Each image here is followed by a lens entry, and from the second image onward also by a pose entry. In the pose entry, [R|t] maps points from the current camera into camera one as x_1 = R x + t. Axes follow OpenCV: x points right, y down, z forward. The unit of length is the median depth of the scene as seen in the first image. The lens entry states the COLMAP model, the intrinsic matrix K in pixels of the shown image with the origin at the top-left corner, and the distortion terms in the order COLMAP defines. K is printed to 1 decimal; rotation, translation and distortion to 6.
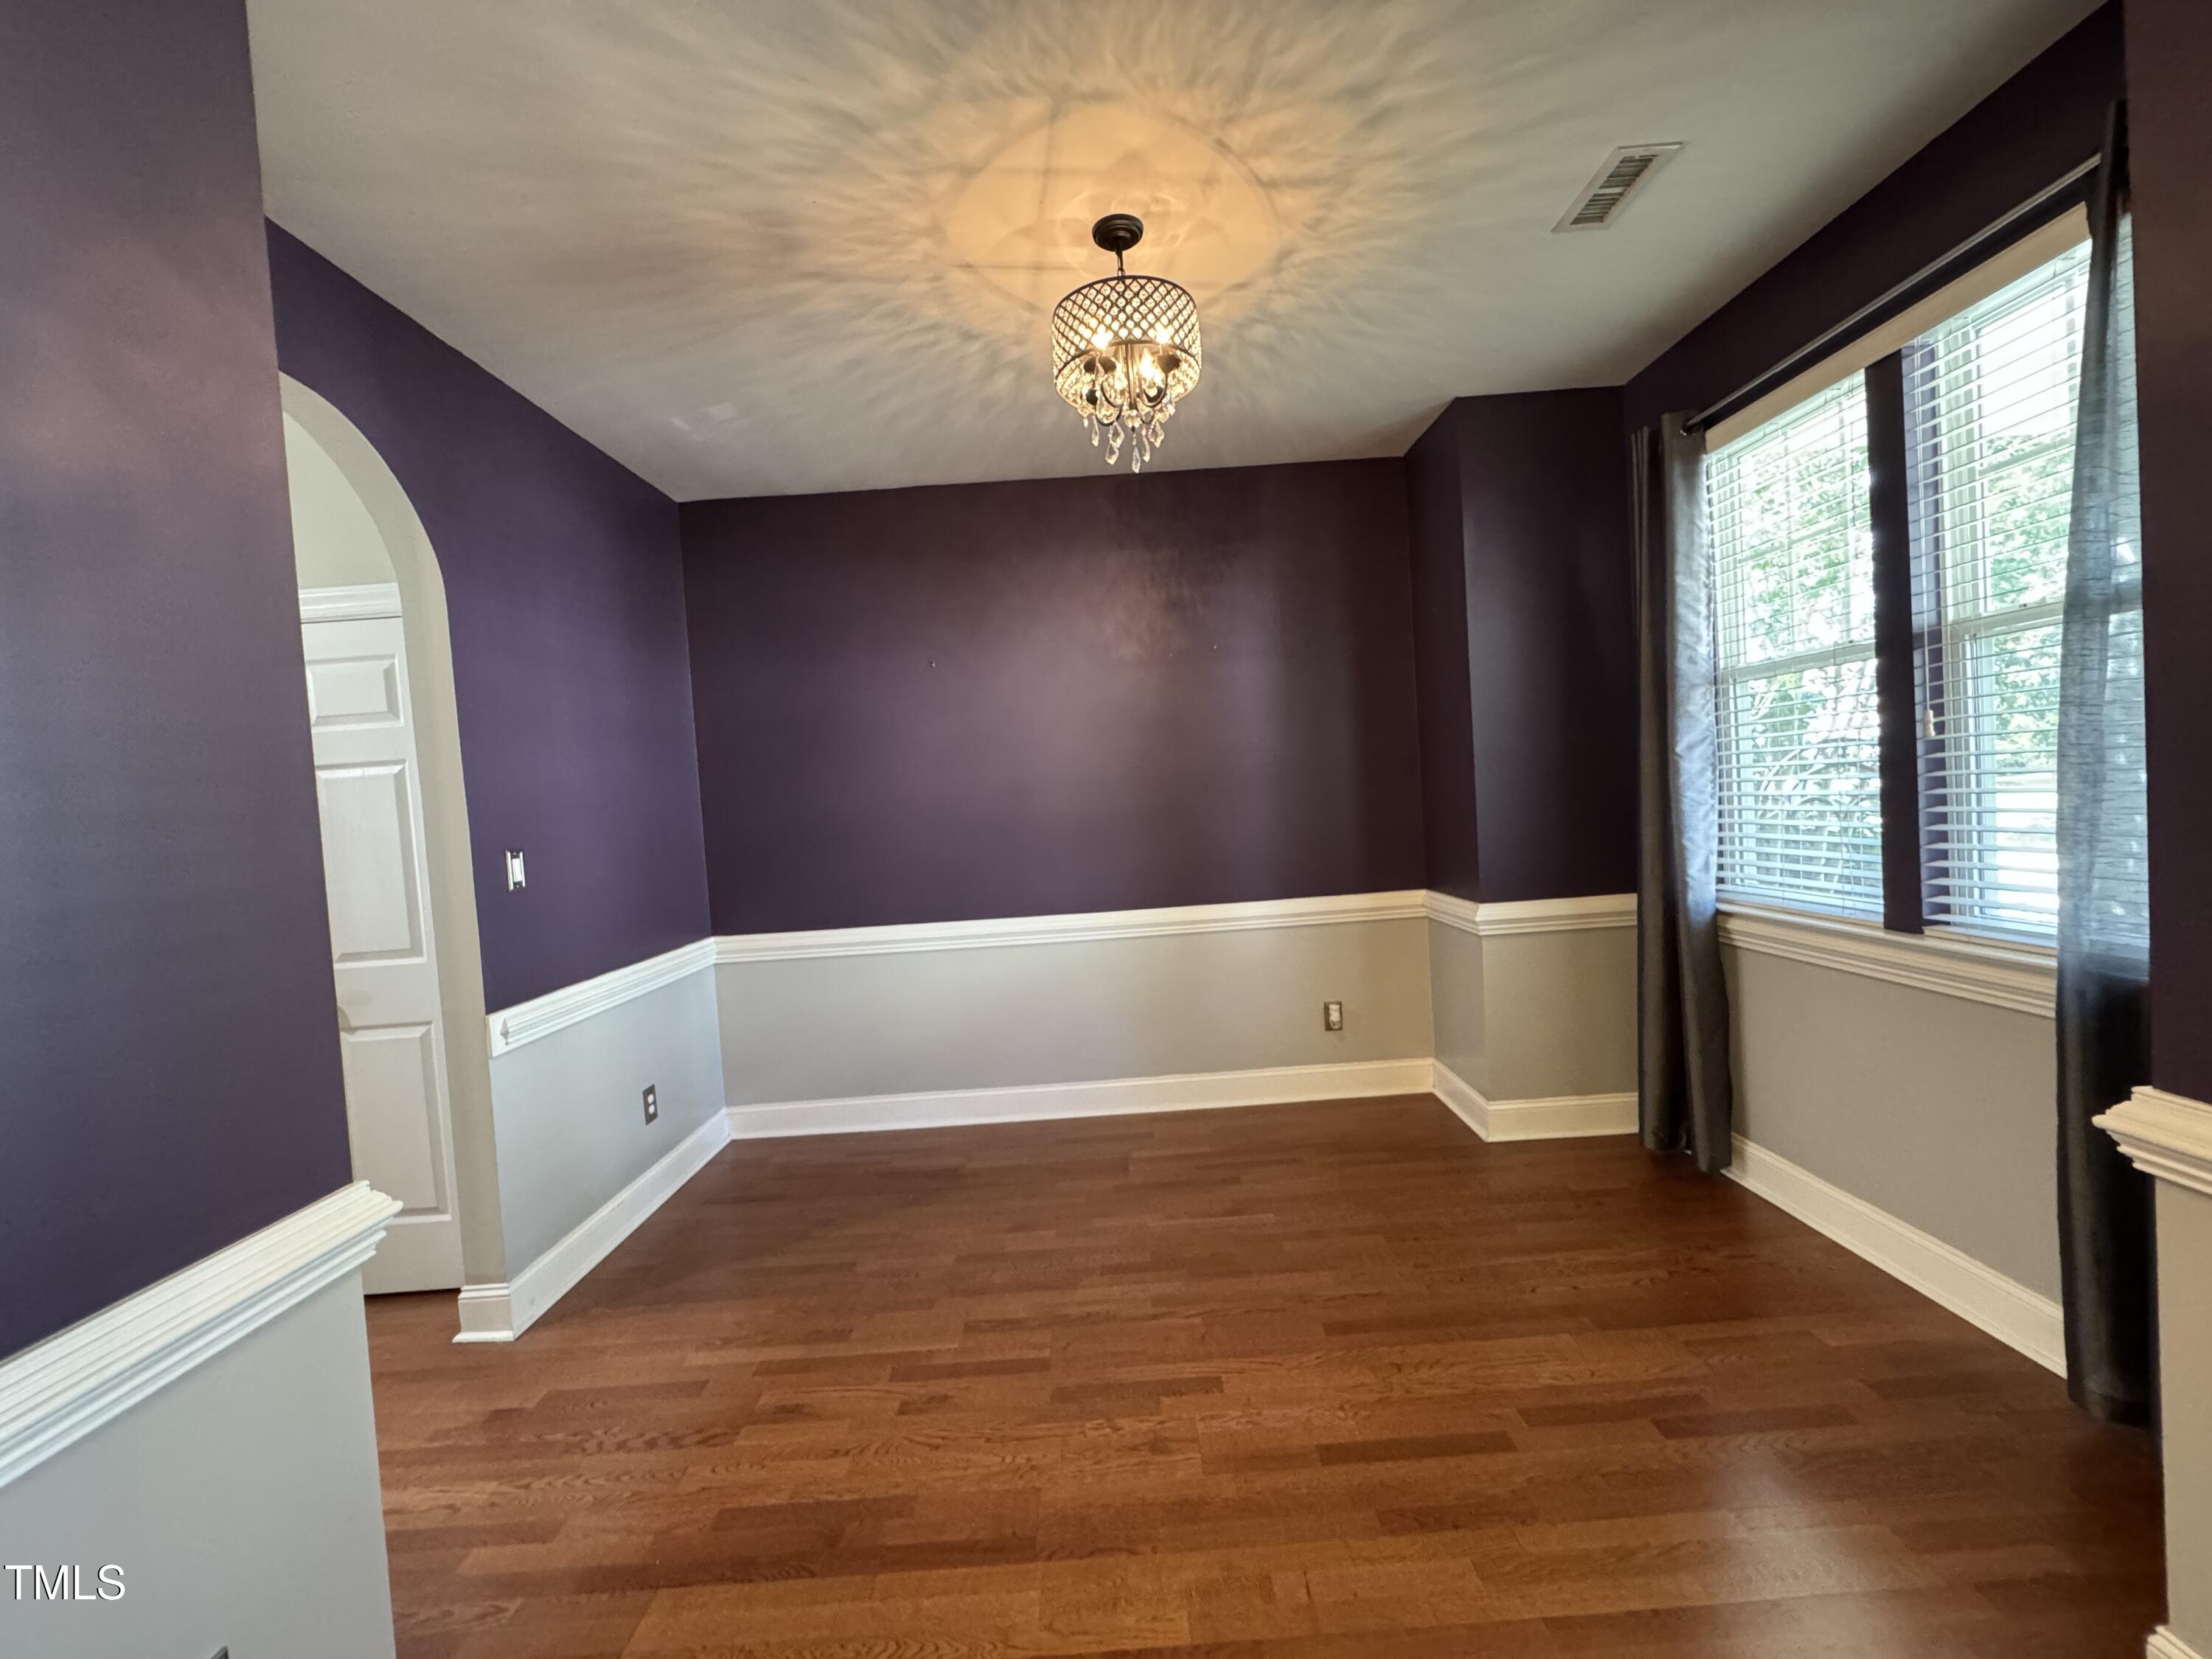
lens RADIAL K [[883.6, 0, 1109.1], [0, 883.6, 831.6], [0, 0, 1]] dist [-0.001605, 0.000670]
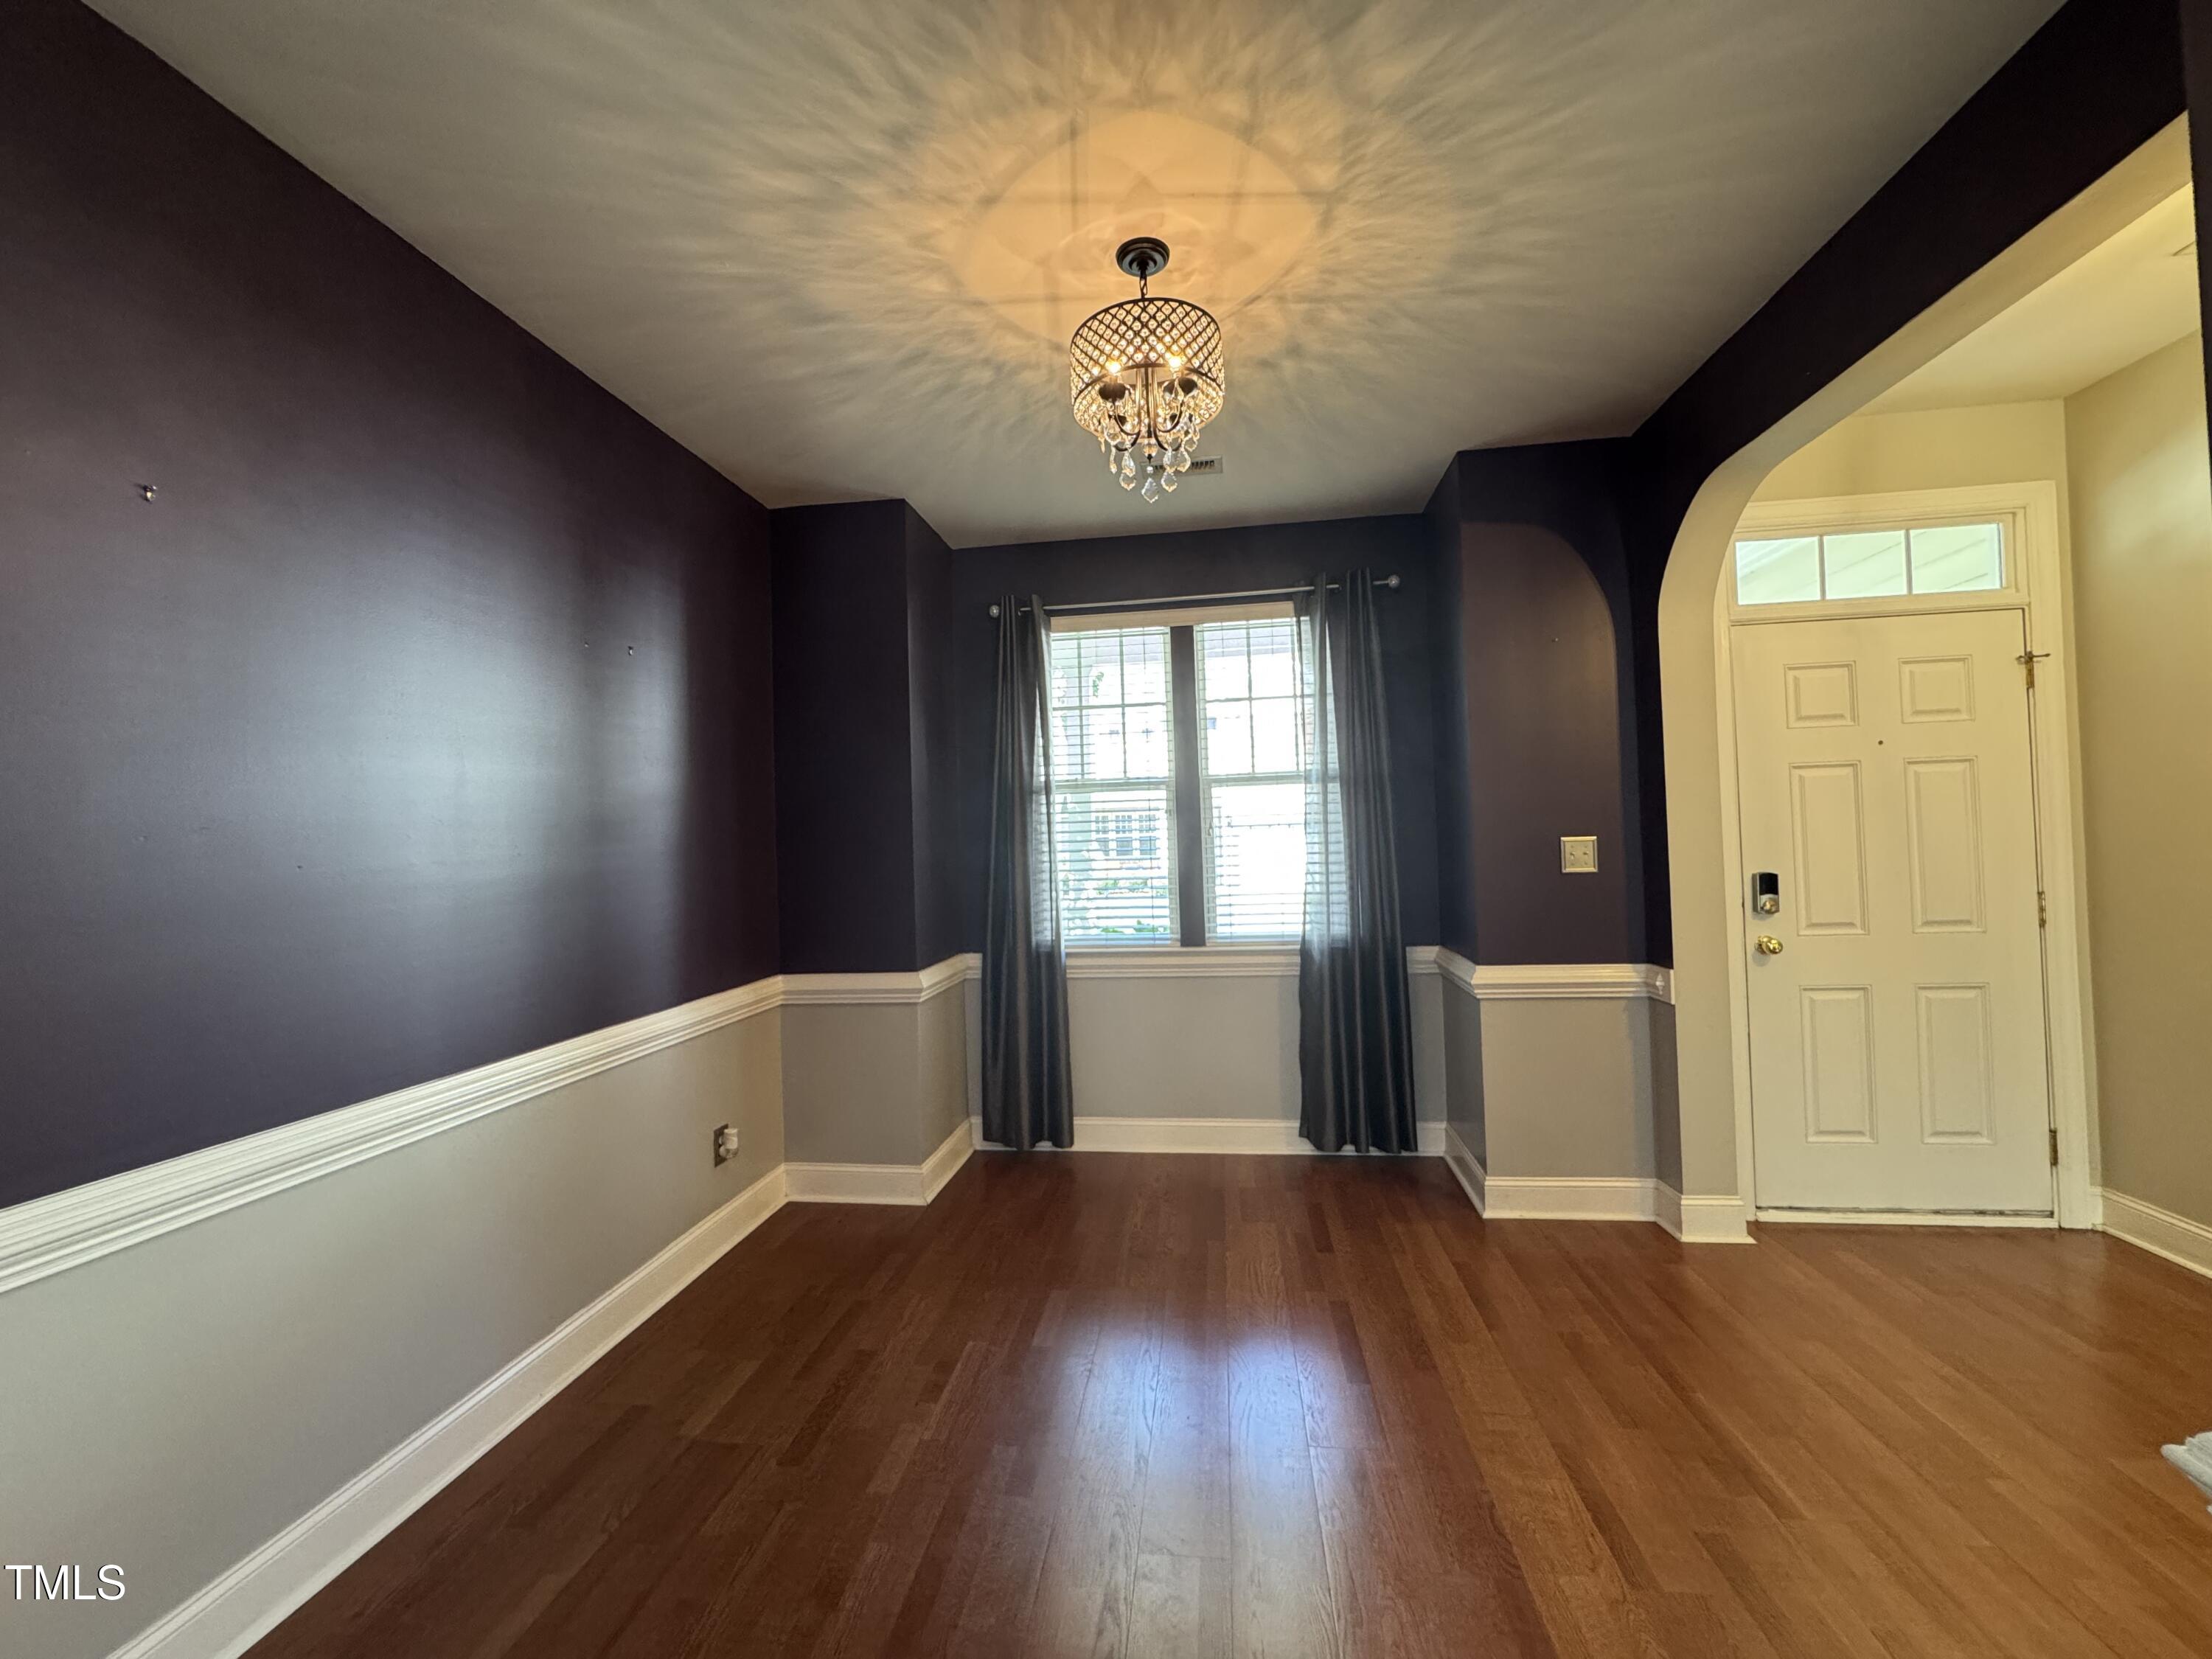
lens RADIAL K [[883.6, 0, 1106.6], [0, 883.6, 828.9], [0, 0, 1]] dist [-0.001605, 0.000670]
pose [[0.140398, 0.083897, 0.986534, -0.702445], [0.059371, 0.993897, -0.092973, 0.028752], [-0.988314, 0.071625, 0.134560, 0.741508]]
